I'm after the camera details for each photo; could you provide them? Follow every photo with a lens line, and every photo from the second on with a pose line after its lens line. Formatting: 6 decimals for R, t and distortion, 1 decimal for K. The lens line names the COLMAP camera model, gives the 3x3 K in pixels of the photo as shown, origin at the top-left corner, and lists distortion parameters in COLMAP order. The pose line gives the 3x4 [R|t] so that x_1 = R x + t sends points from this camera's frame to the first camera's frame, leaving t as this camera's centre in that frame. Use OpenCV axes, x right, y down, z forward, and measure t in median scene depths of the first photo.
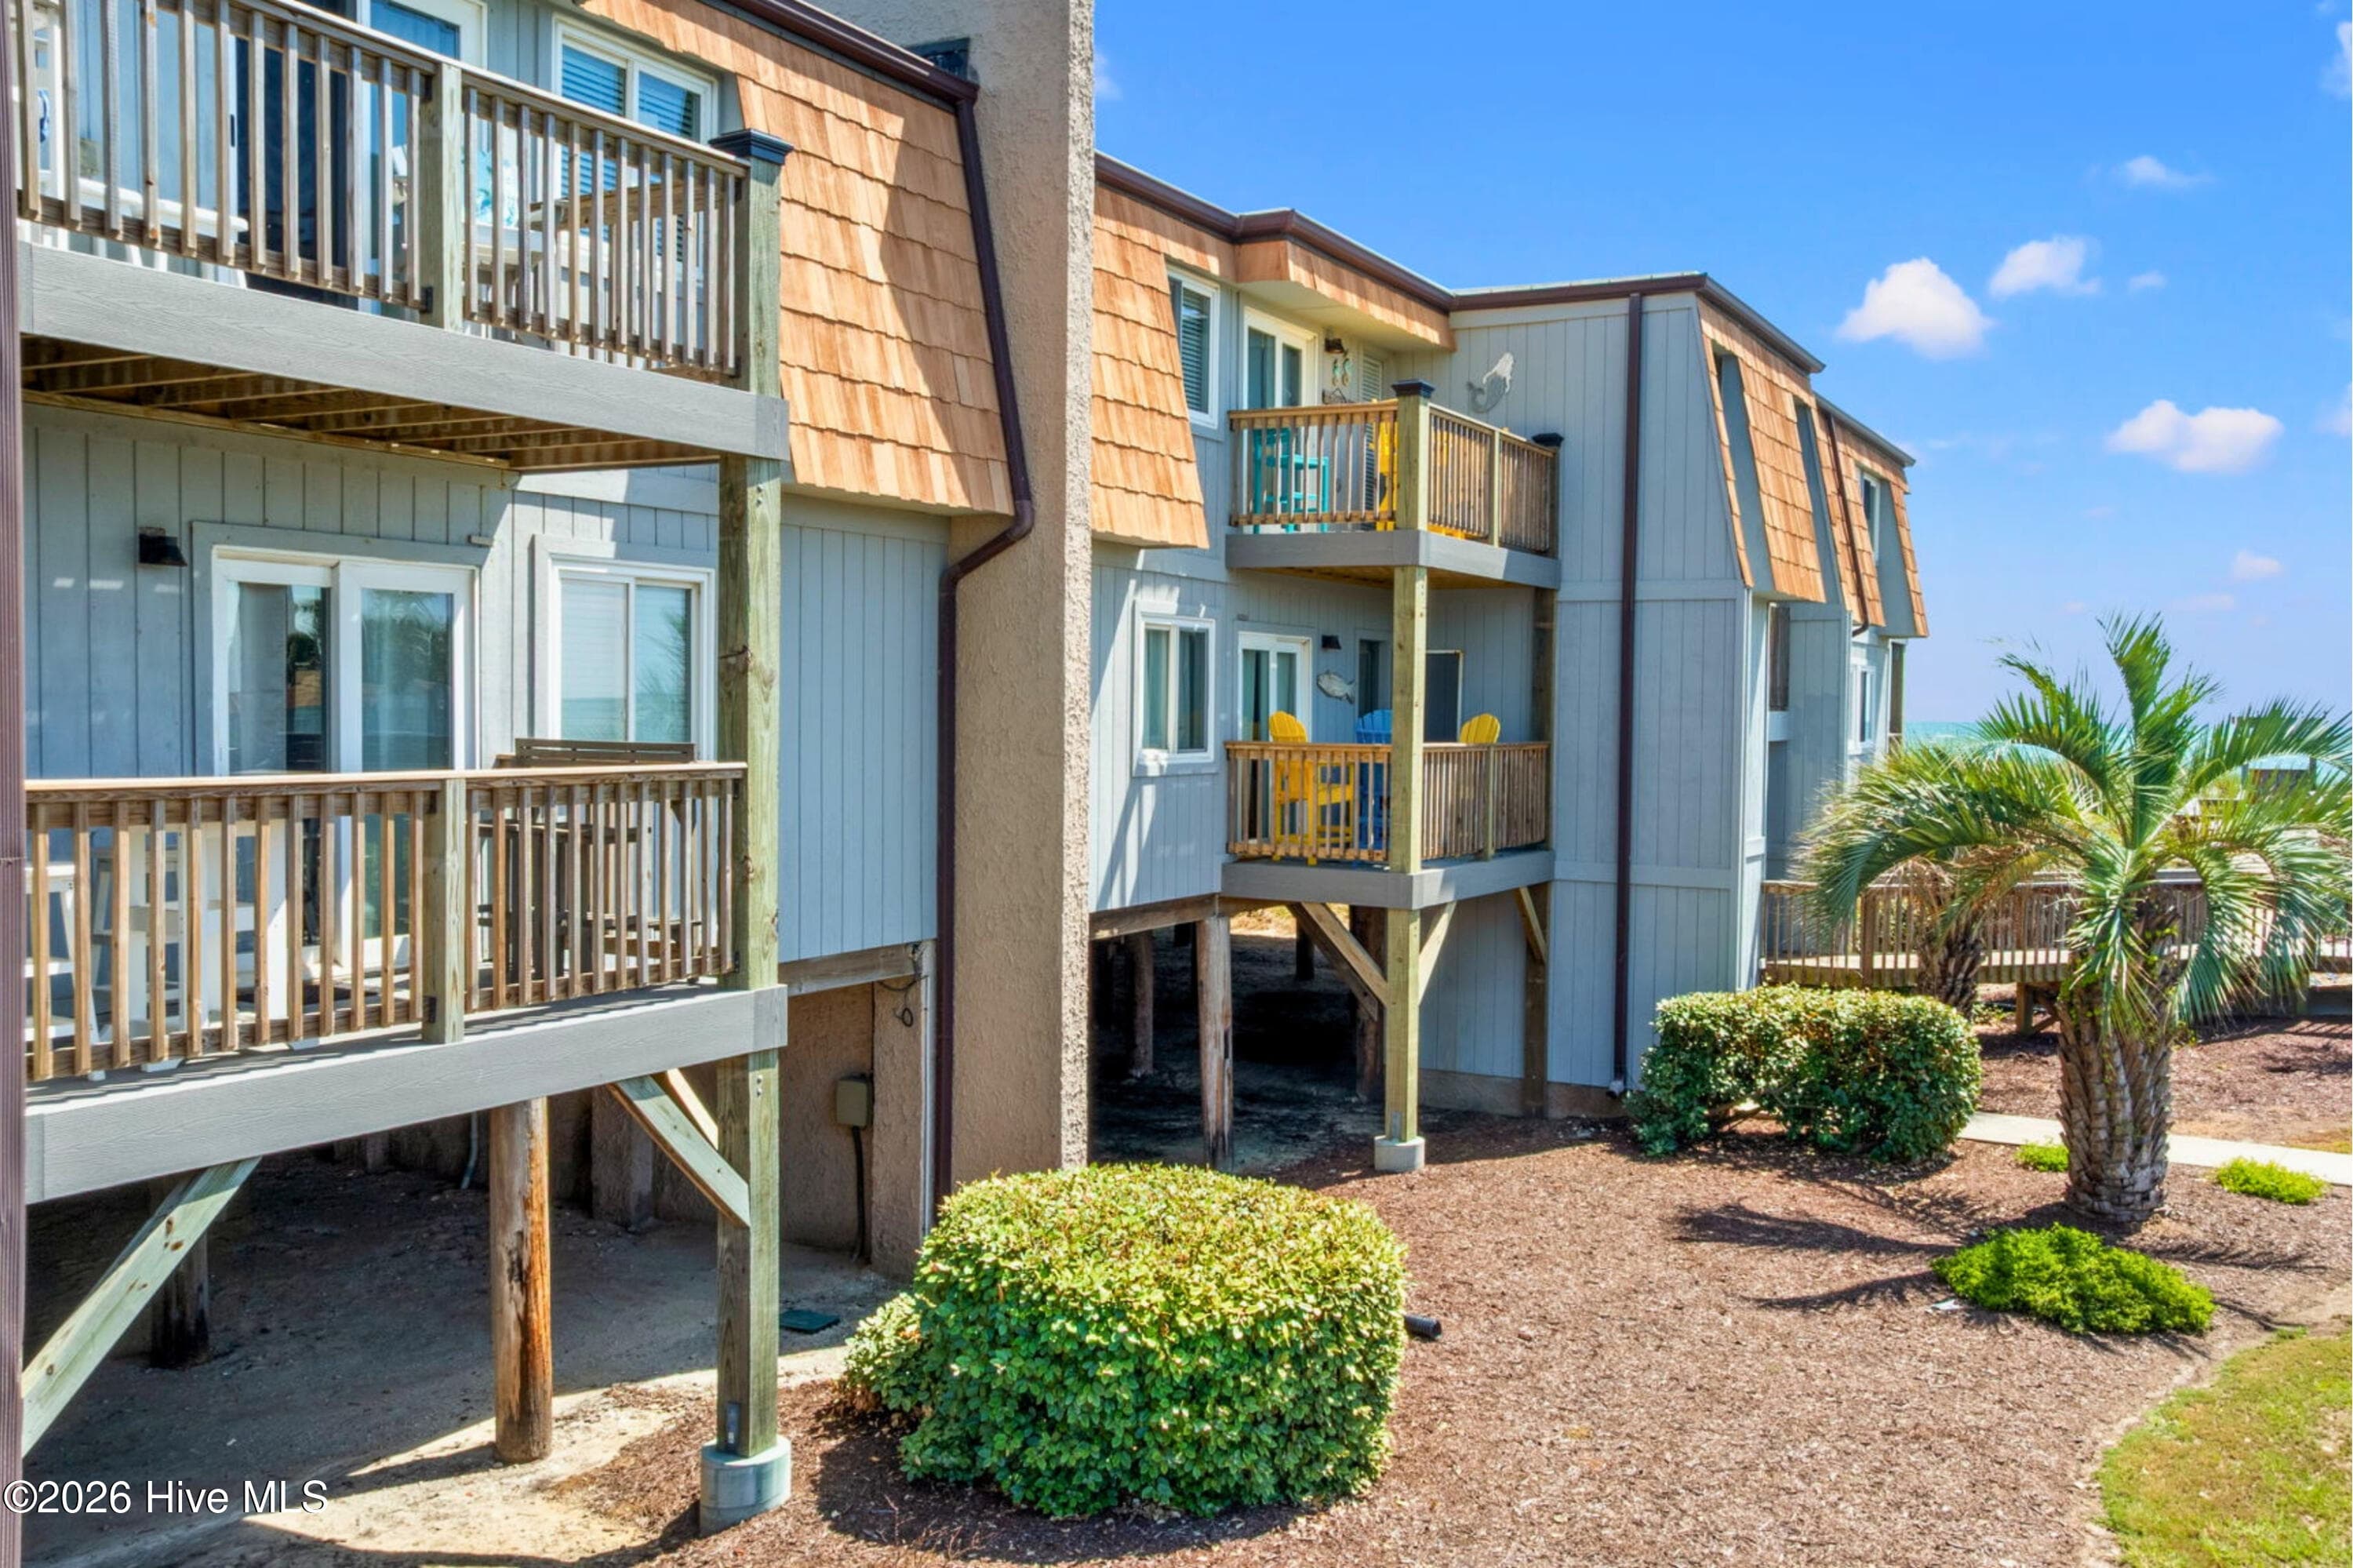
lens RADIAL K [[2077.2, 0, 1176.5], [0, 2077.2, 784.0], [0, 0, 1]] dist [-0.002854, 0.000816]
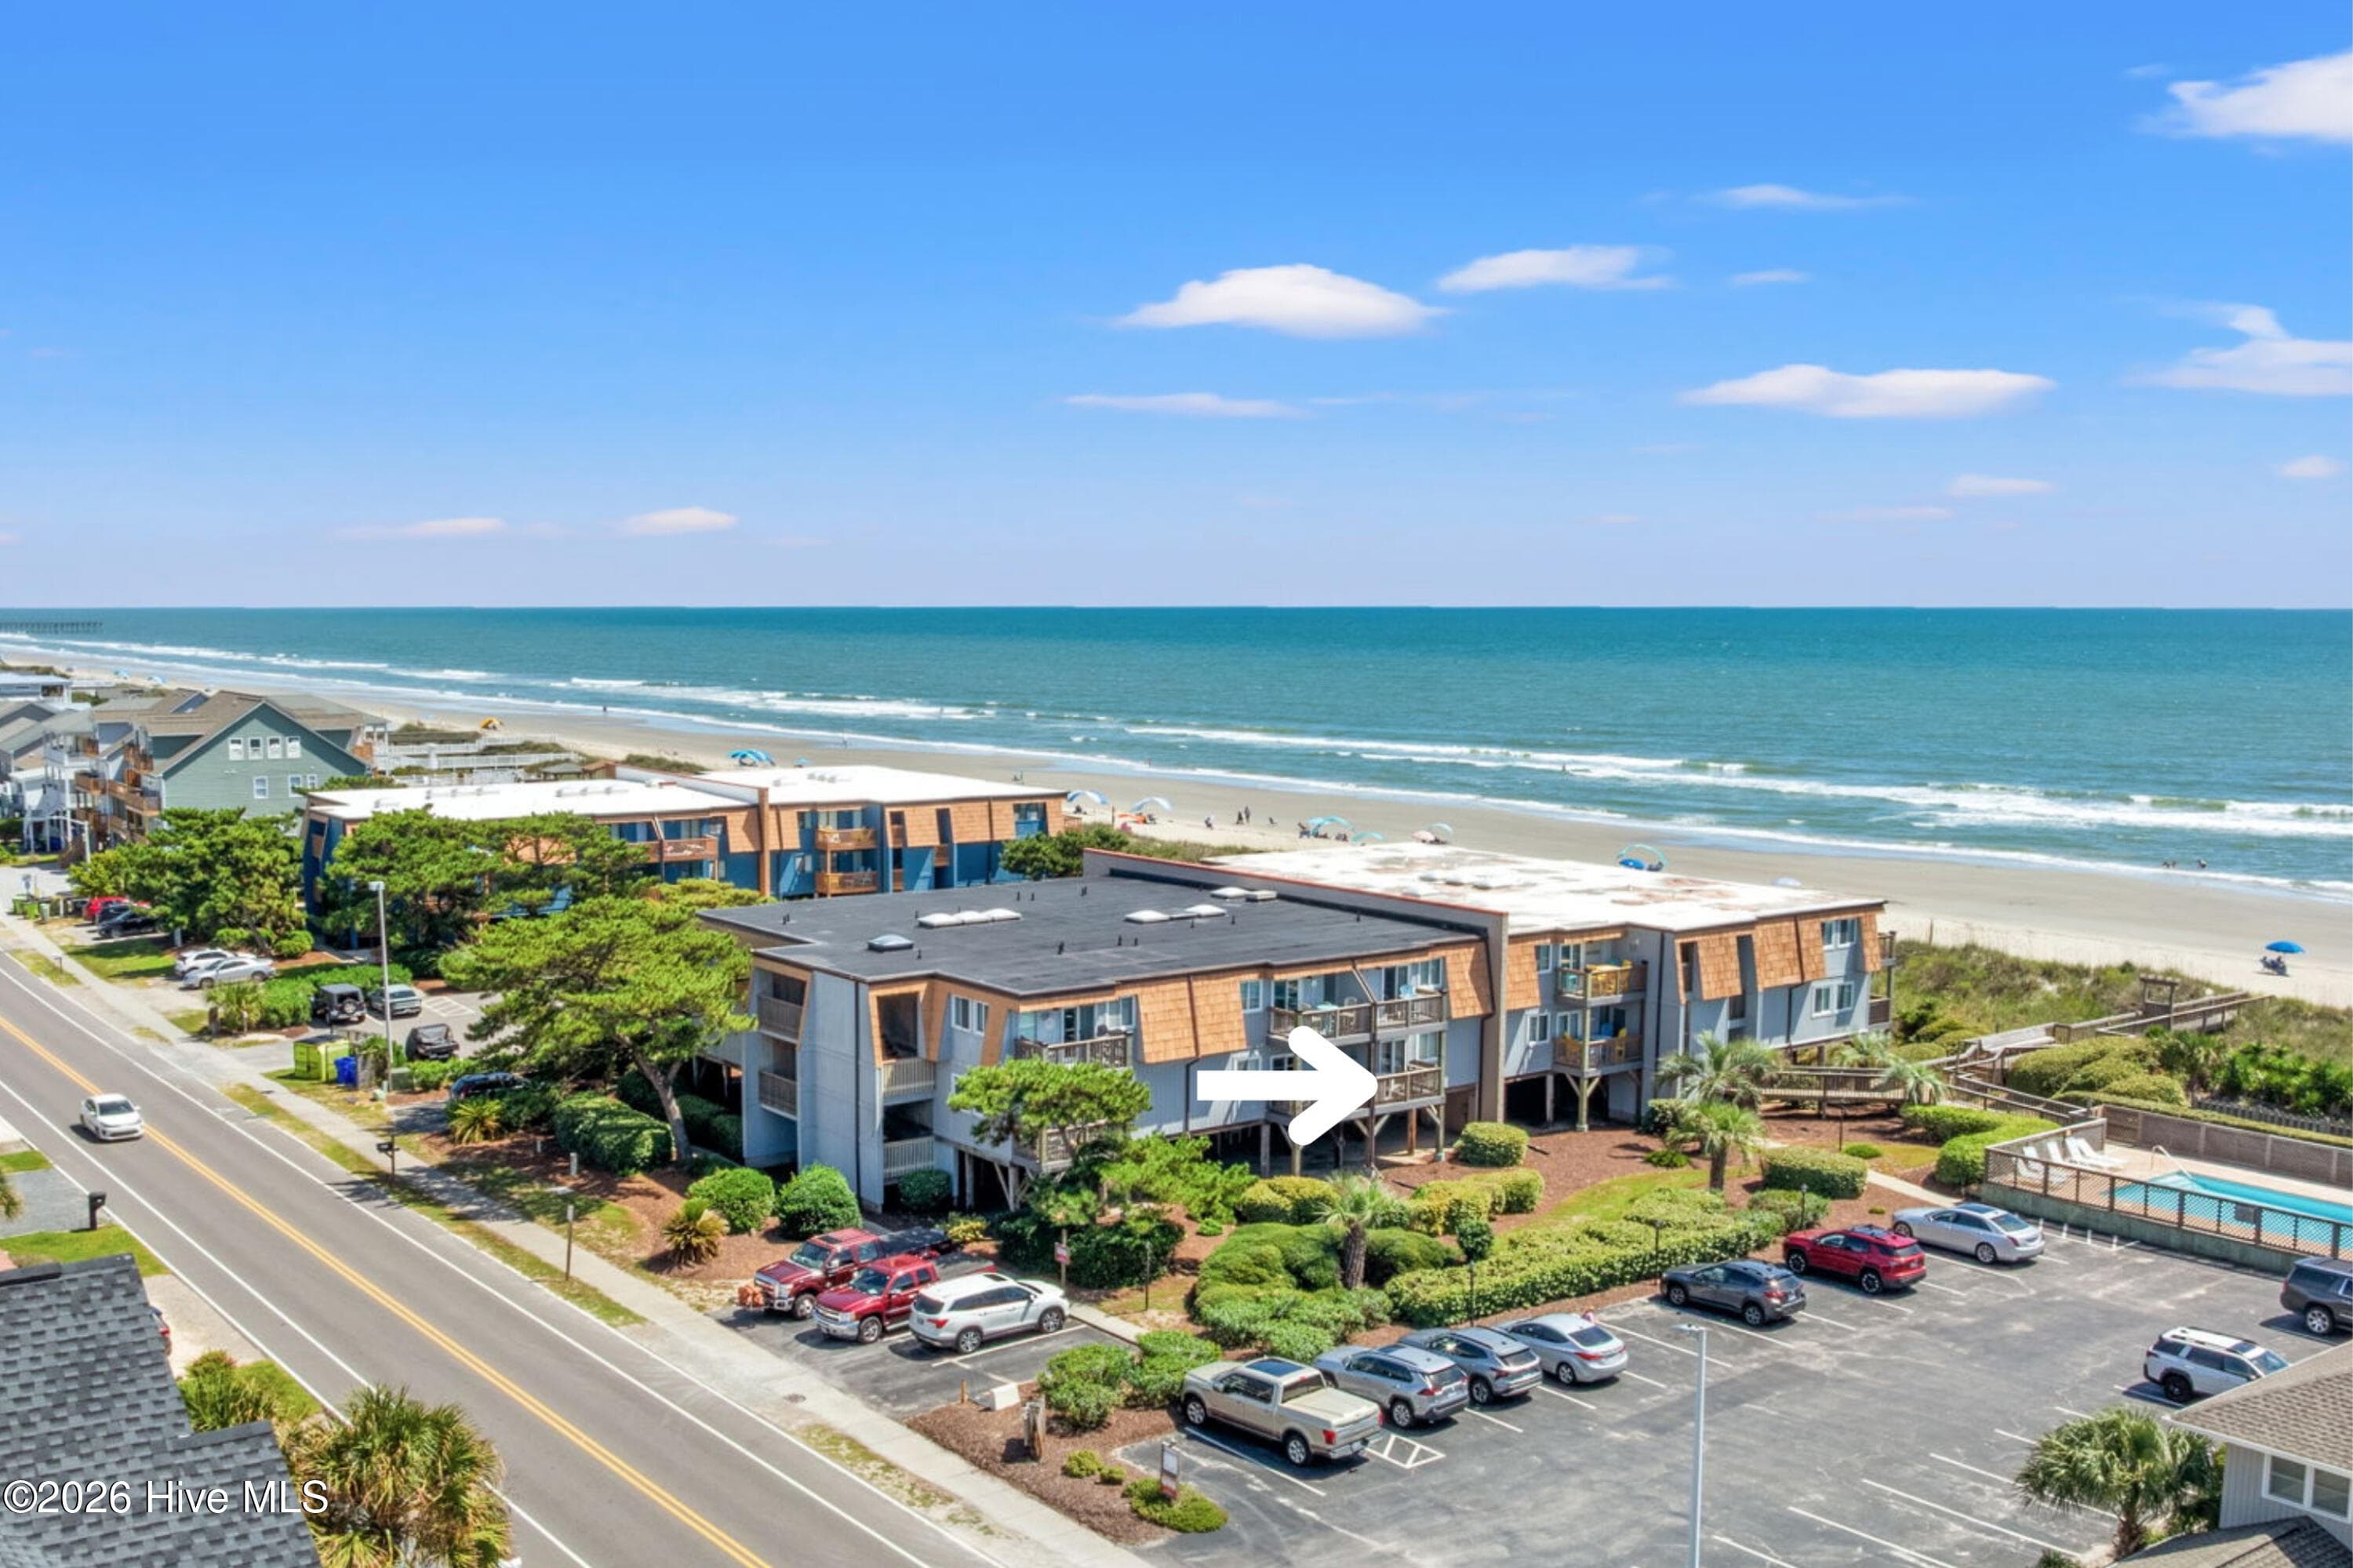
lens RADIAL K [[2077.2, 0, 1176.5], [0, 2077.2, 784.0], [0, 0, 1]] dist [-0.002854, 0.000816]
pose [[0.924827, 0.027793, -0.379371, 1.273603], [-0.016737, 0.999334, 0.032411, -0.929872], [0.380019, -0.023625, 0.924677, -4.633488]]
